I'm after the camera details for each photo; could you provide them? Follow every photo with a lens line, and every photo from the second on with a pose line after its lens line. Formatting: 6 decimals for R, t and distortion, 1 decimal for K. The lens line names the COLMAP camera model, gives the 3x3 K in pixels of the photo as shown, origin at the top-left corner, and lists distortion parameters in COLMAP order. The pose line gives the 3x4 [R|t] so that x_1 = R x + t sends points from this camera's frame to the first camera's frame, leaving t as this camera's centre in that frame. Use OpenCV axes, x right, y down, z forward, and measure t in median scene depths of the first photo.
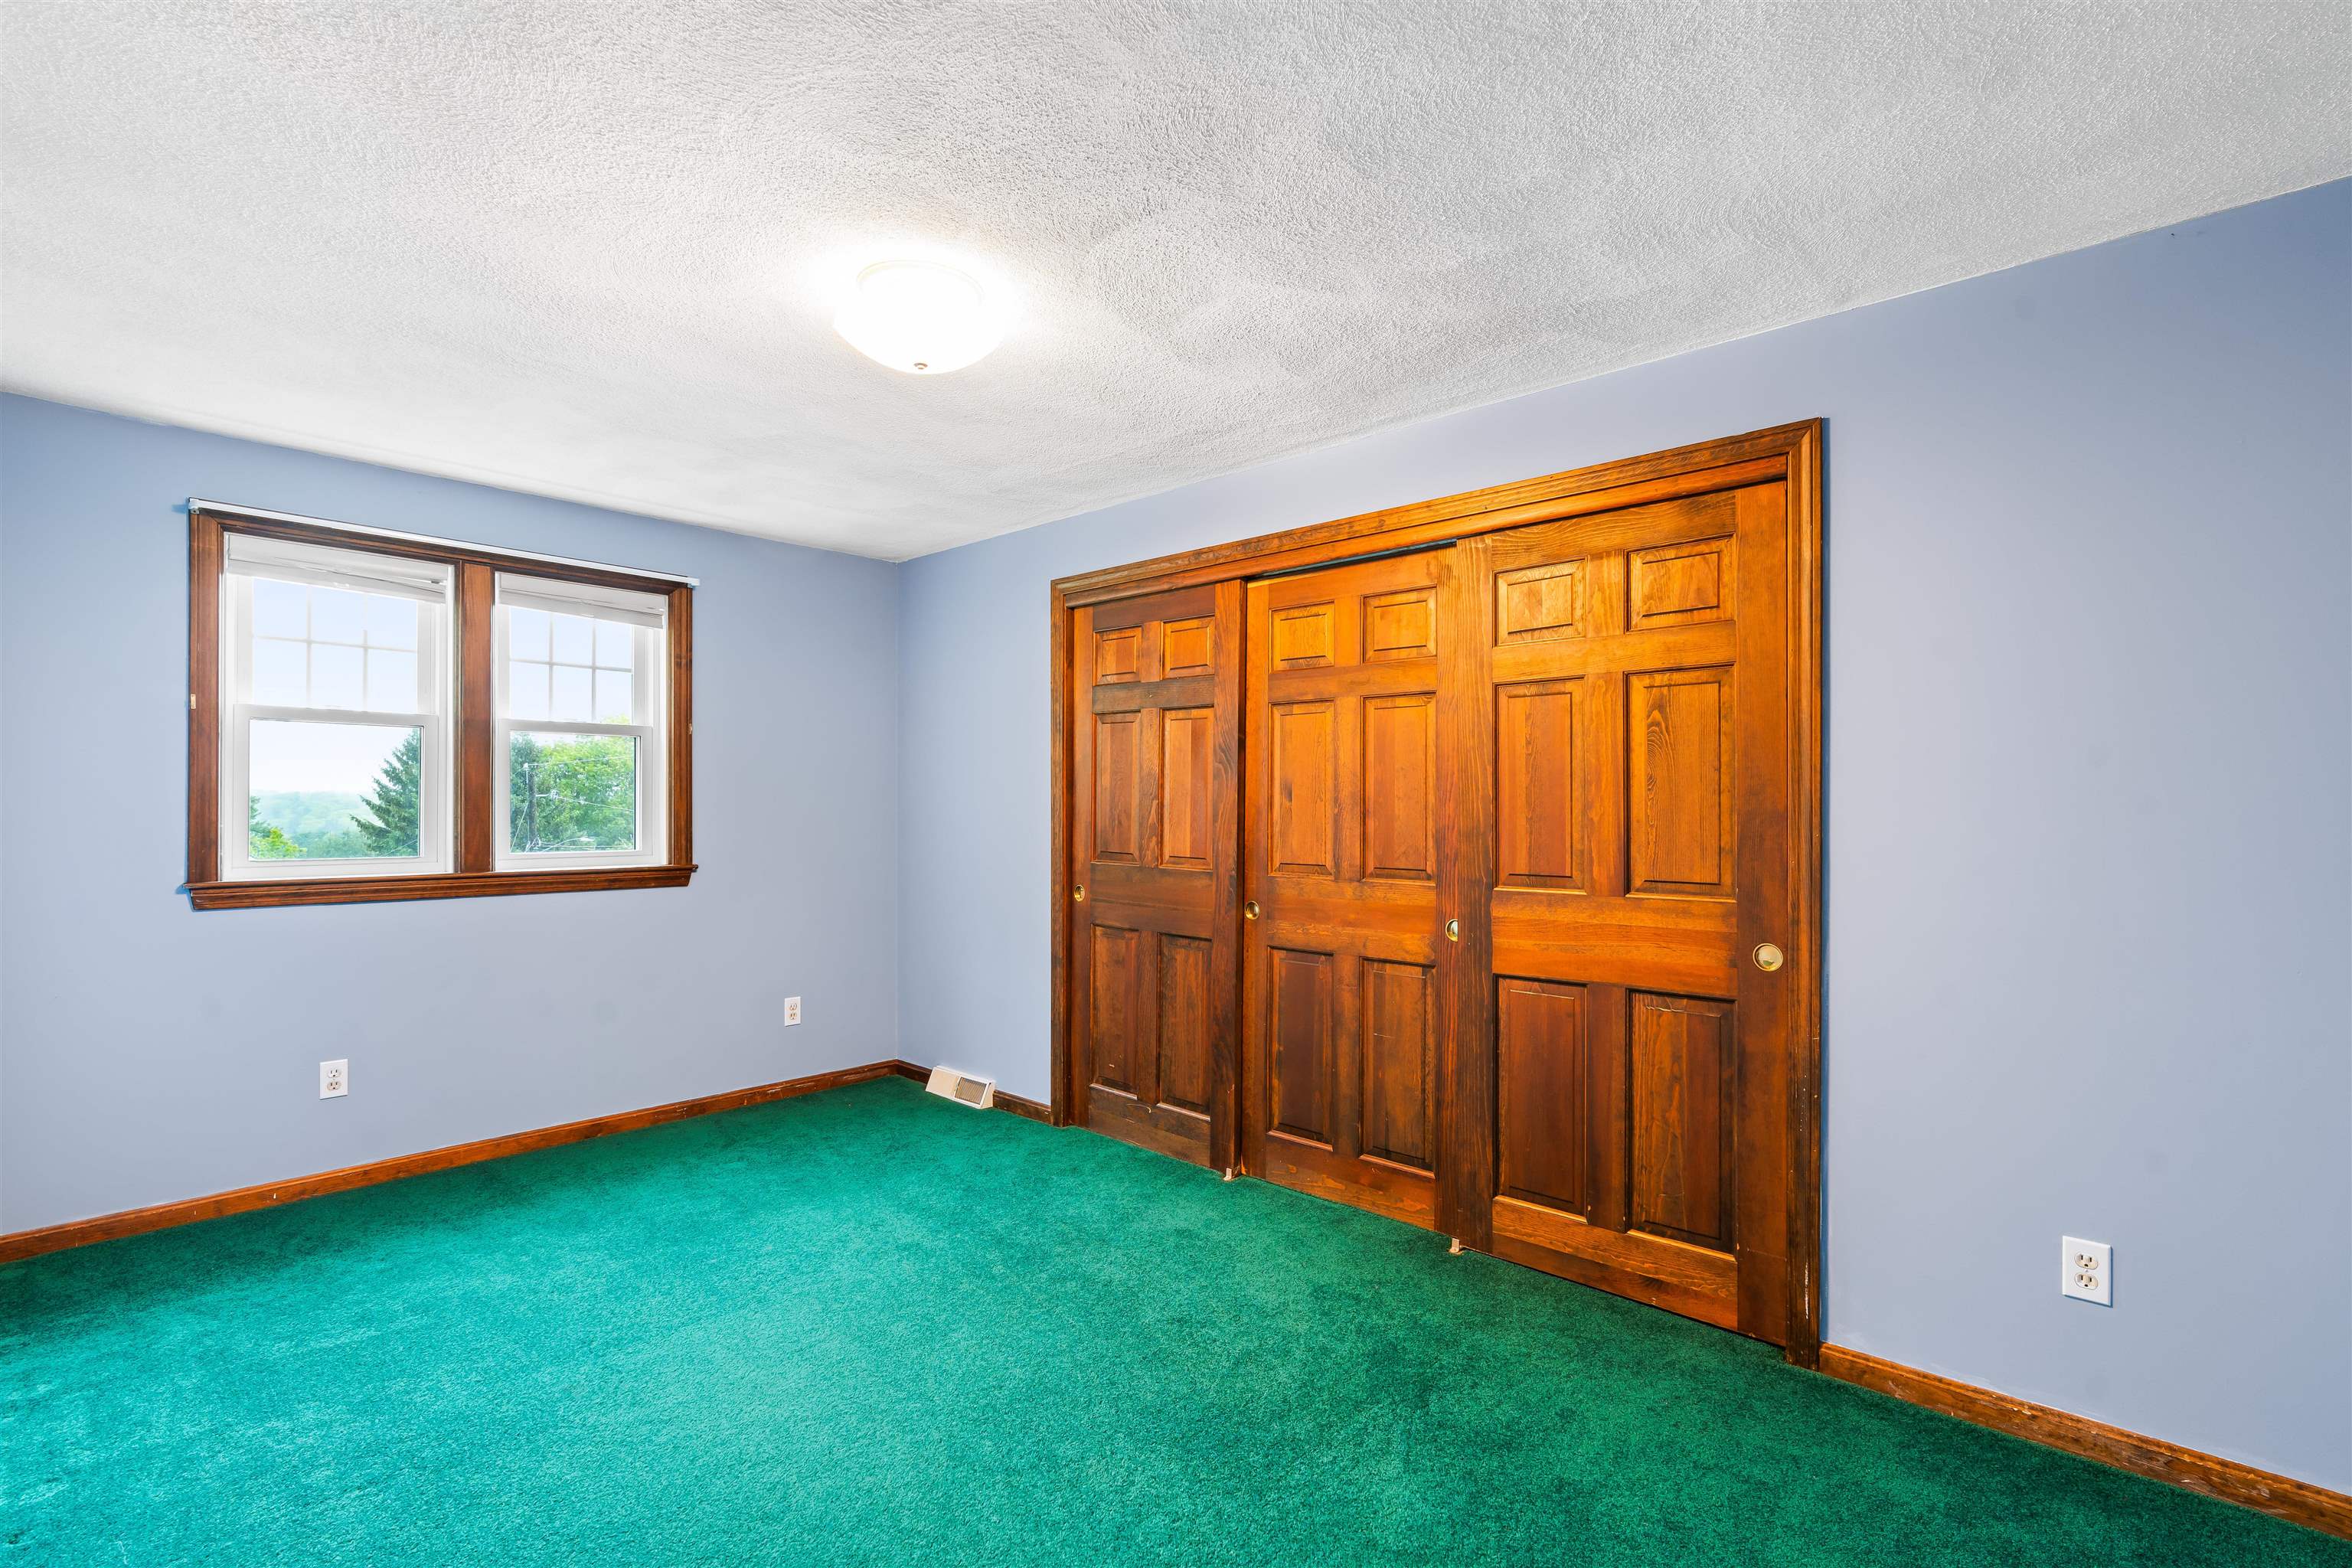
lens RADIAL K [[1070.6, 0, 1170.0], [0, 1070.6, 791.8], [0, 0, 1]] dist [-0.005739, 0.003527]
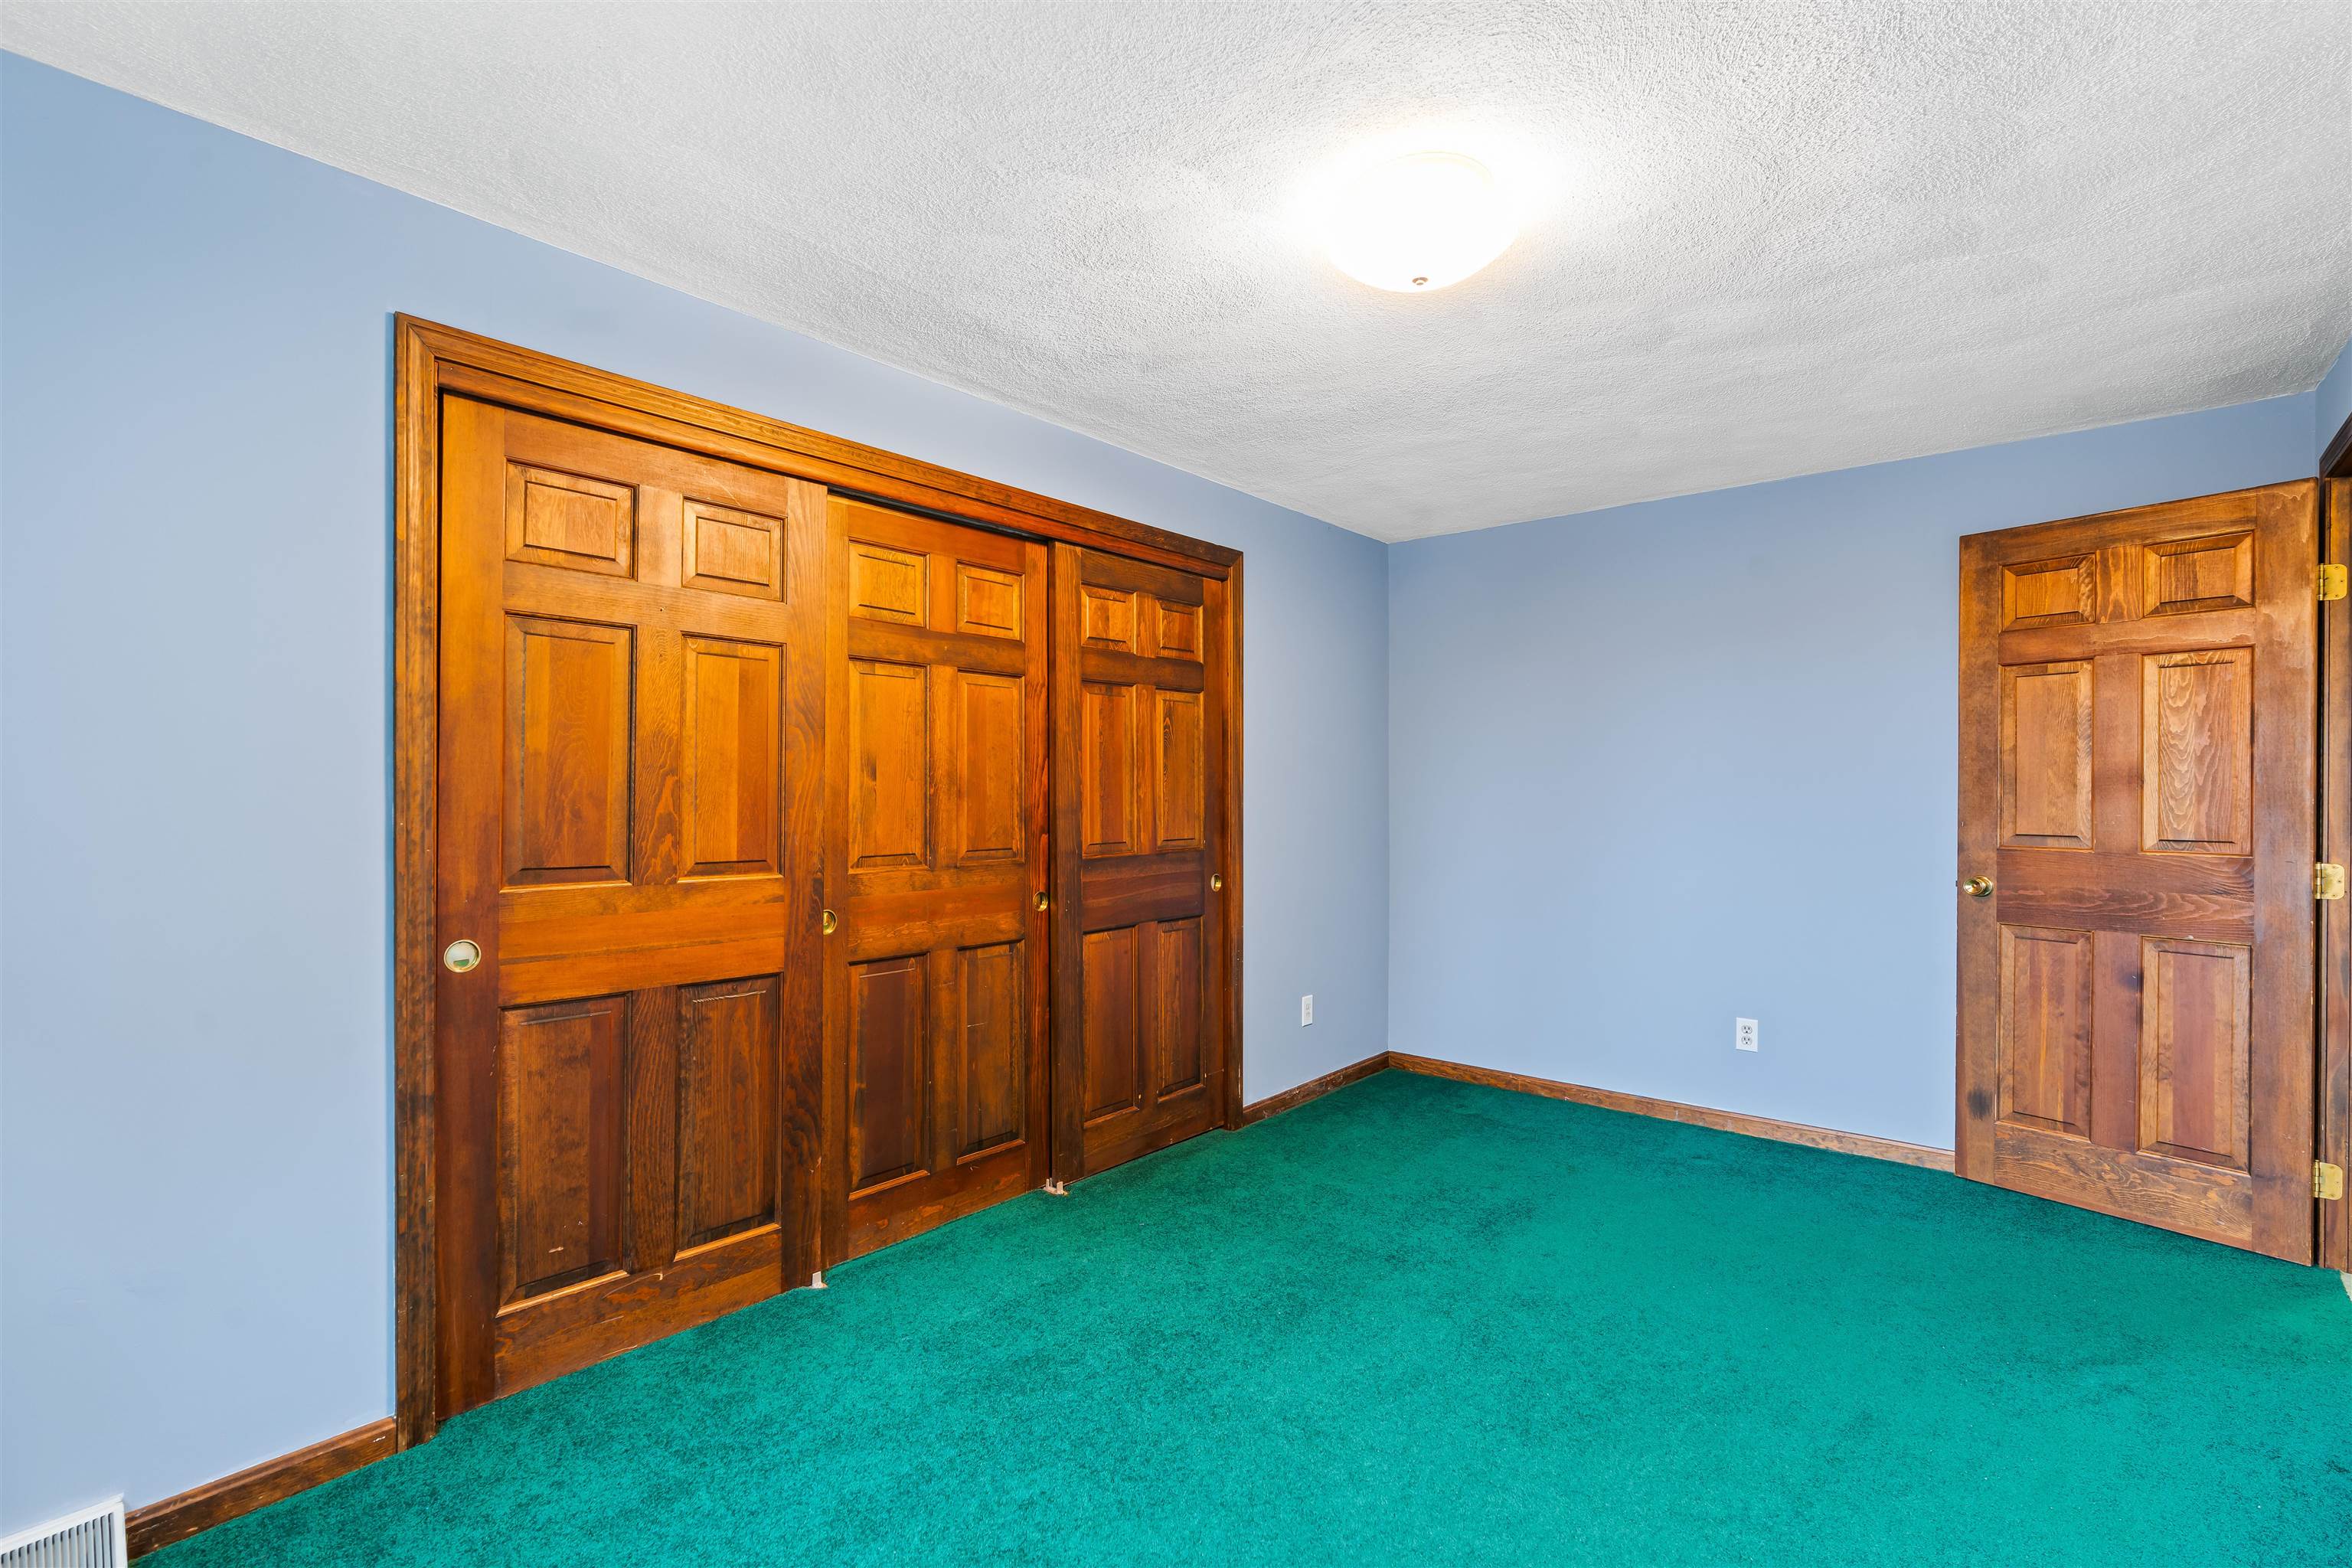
lens RADIAL K [[1070.6, 0, 1188.2], [0, 1070.6, 785.5], [0, 0, 1]] dist [-0.005739, 0.003527]
pose [[-0.043200, 0.006346, 0.999046, -0.712280], [-0.006367, 0.999958, -0.006627, 0.016769], [-0.999046, -0.006647, -0.043157, 0.787628]]
